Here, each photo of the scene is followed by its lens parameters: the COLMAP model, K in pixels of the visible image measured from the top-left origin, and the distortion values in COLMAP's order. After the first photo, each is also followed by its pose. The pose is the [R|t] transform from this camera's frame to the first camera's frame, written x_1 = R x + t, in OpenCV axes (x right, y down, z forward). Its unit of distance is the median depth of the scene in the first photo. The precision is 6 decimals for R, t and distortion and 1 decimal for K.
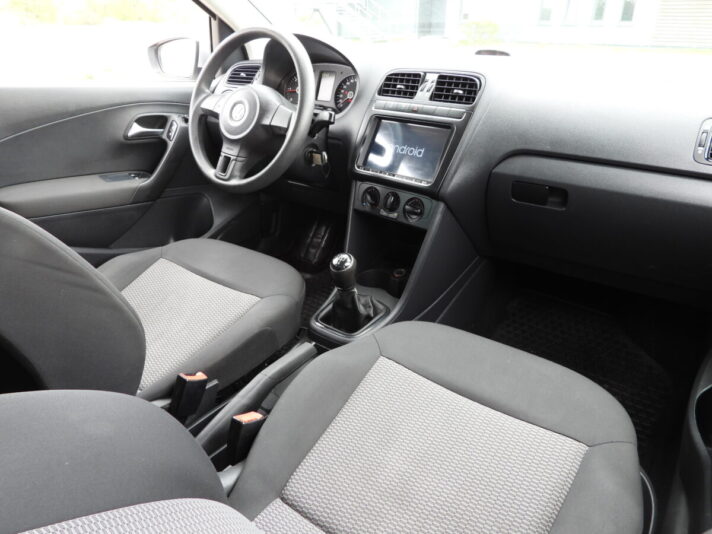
lens RADIAL K [[508.3, 0, 349.4], [0, 508.3, 262.9], [0, 0, 1]] dist [-0.005244, 0.005309]
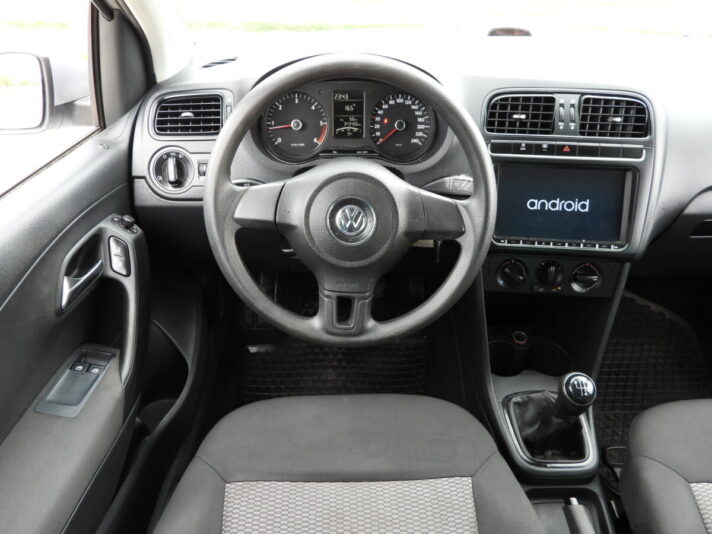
lens RADIAL K [[508.3, 0, 356.0], [0, 508.3, 265.6], [0, 0, 1]] dist [-0.005244, 0.005309]
pose [[0.781397, -0.354465, 0.513588, -0.501554], [0.255169, 0.932556, 0.255400, -0.377531], [-0.569480, -0.068517, 0.819145, 0.512612]]
